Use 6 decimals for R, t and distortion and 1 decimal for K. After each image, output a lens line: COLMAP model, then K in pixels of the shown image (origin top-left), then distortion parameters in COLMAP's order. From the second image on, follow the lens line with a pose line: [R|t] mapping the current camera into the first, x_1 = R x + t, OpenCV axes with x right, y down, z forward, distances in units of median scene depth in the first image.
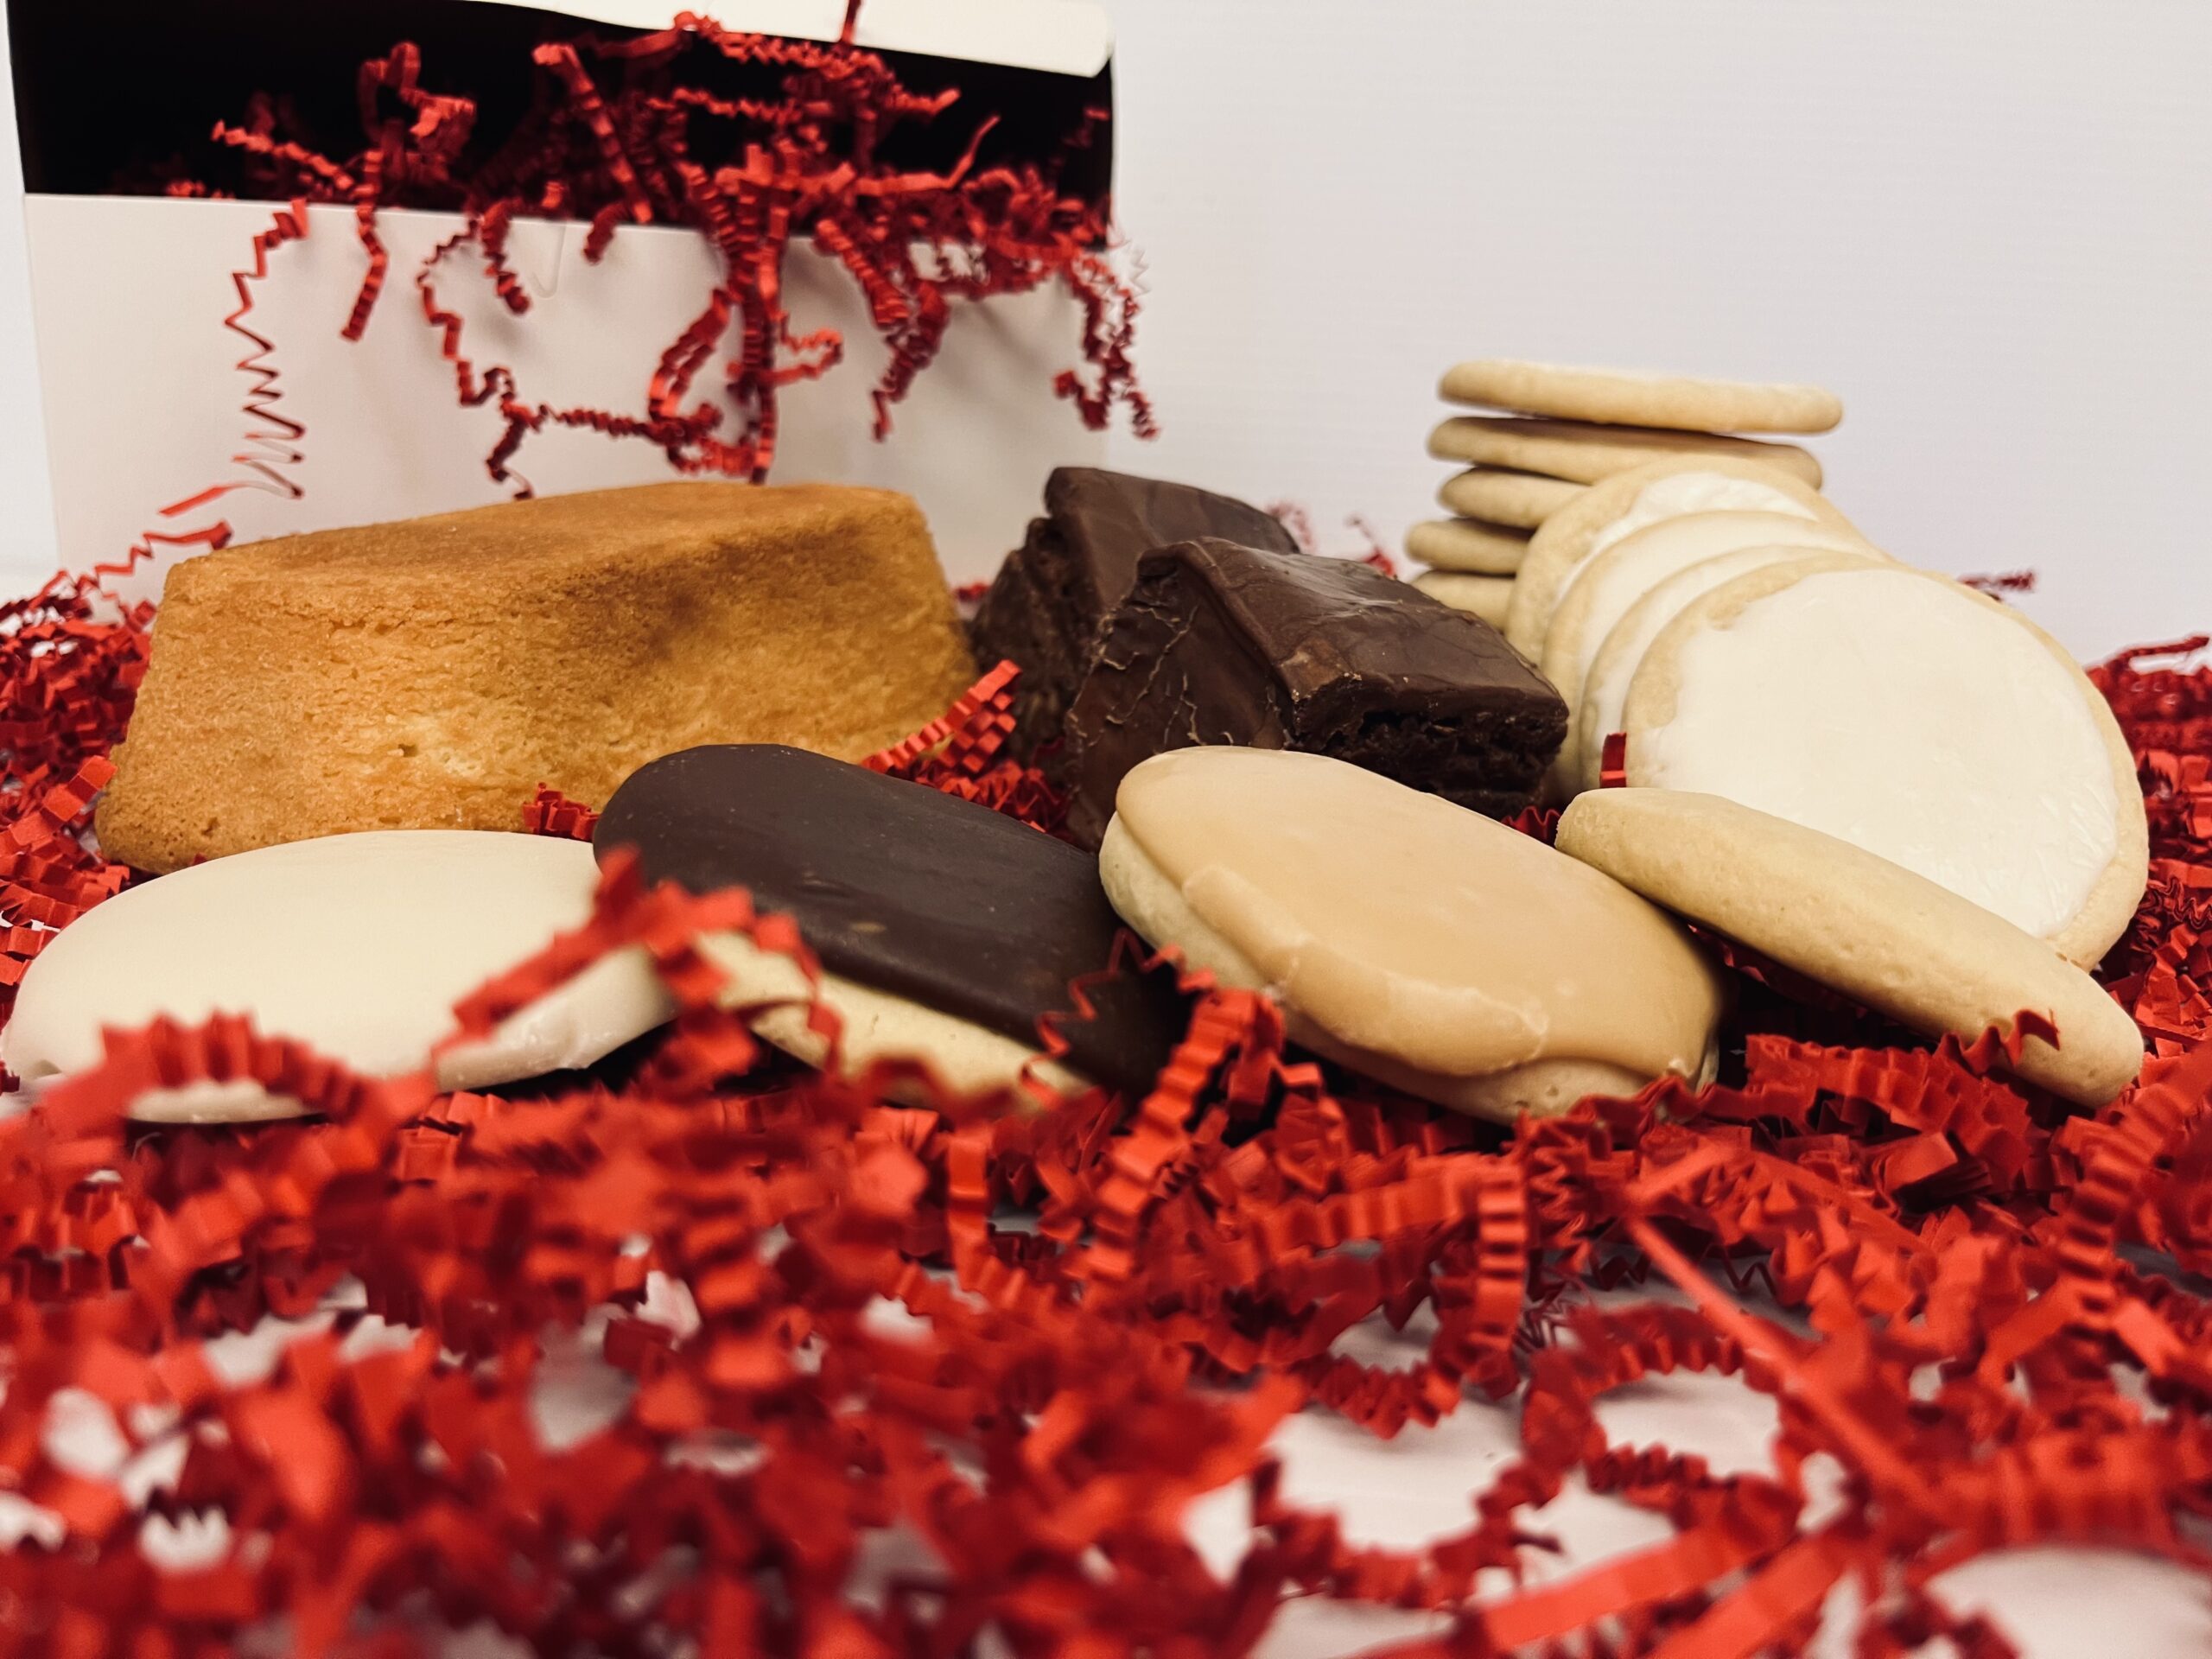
lens RADIAL K [[1829.4, 0, 1097.4], [0, 1829.4, 816.3], [0, 0, 1]] dist [0.113668, -0.044000]
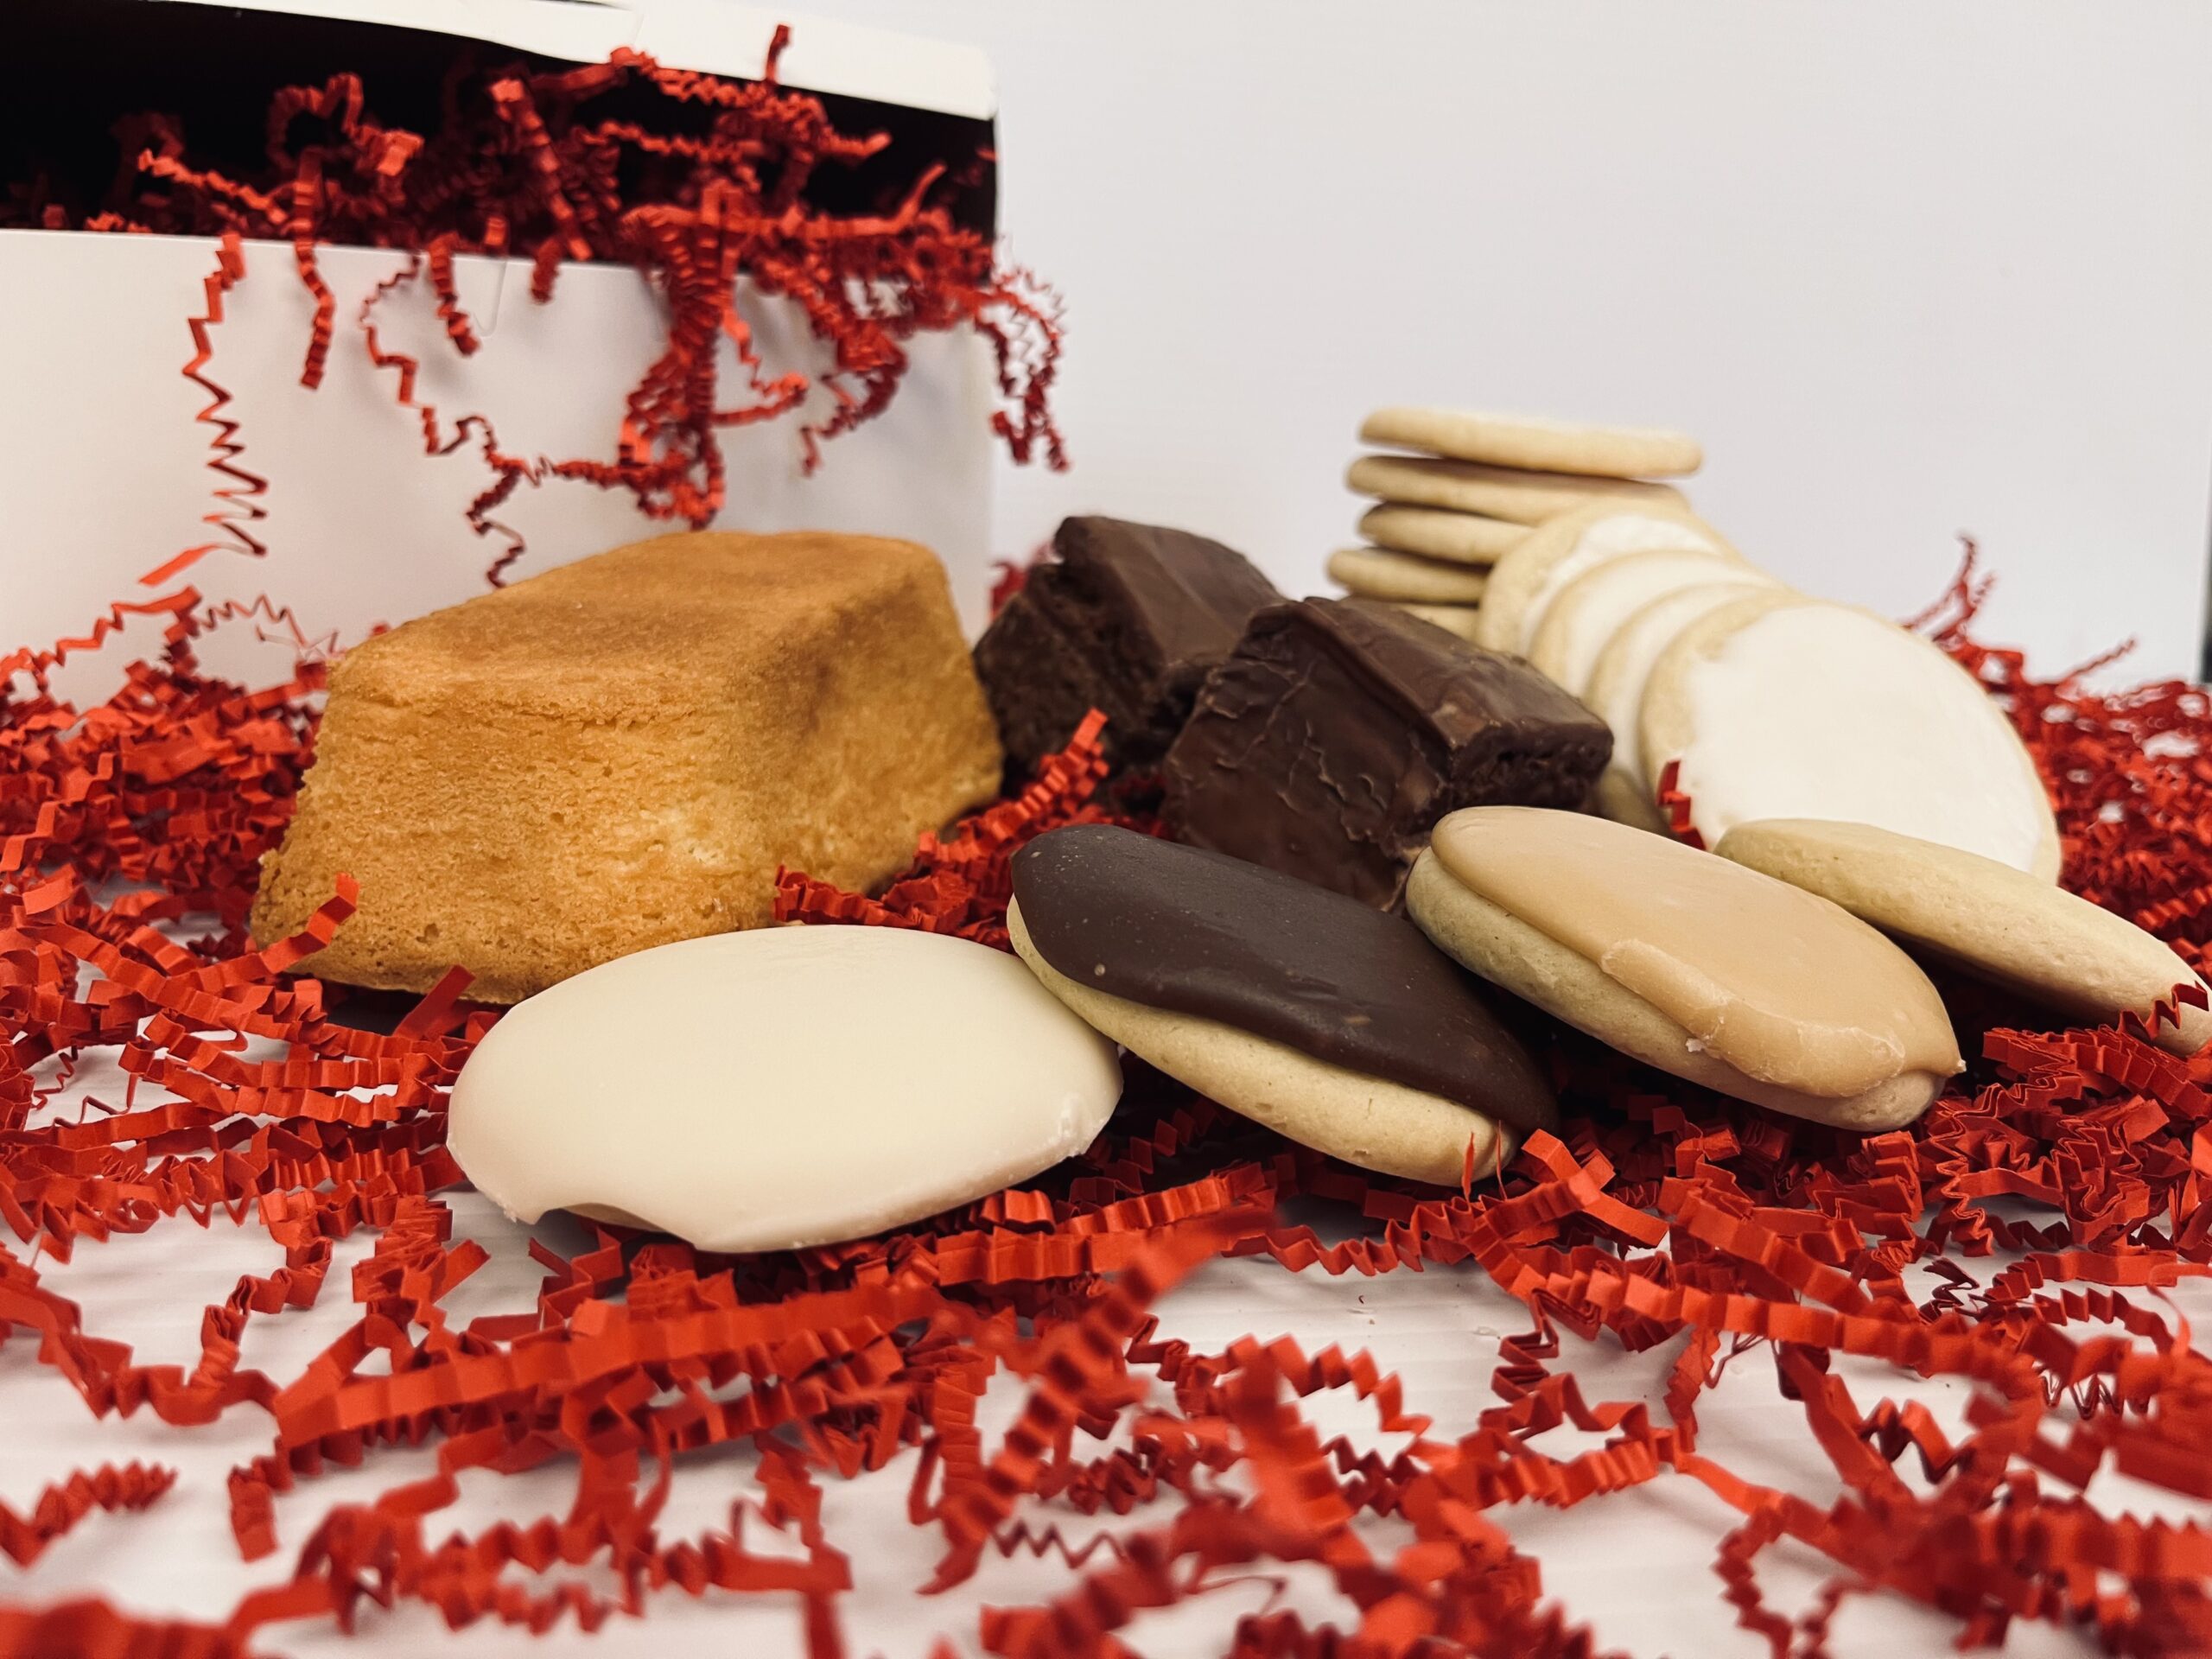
lens RADIAL K [[1829.4, 0, 1119.6], [0, 1829.4, 792.7], [0, 0, 1]] dist [0.113668, -0.044000]
pose [[0.965240, -0.052610, 0.256015, -0.270610], [0.050795, 0.998615, 0.013703, -0.045368], [-0.256382, -0.000222, 0.966576, -0.015938]]
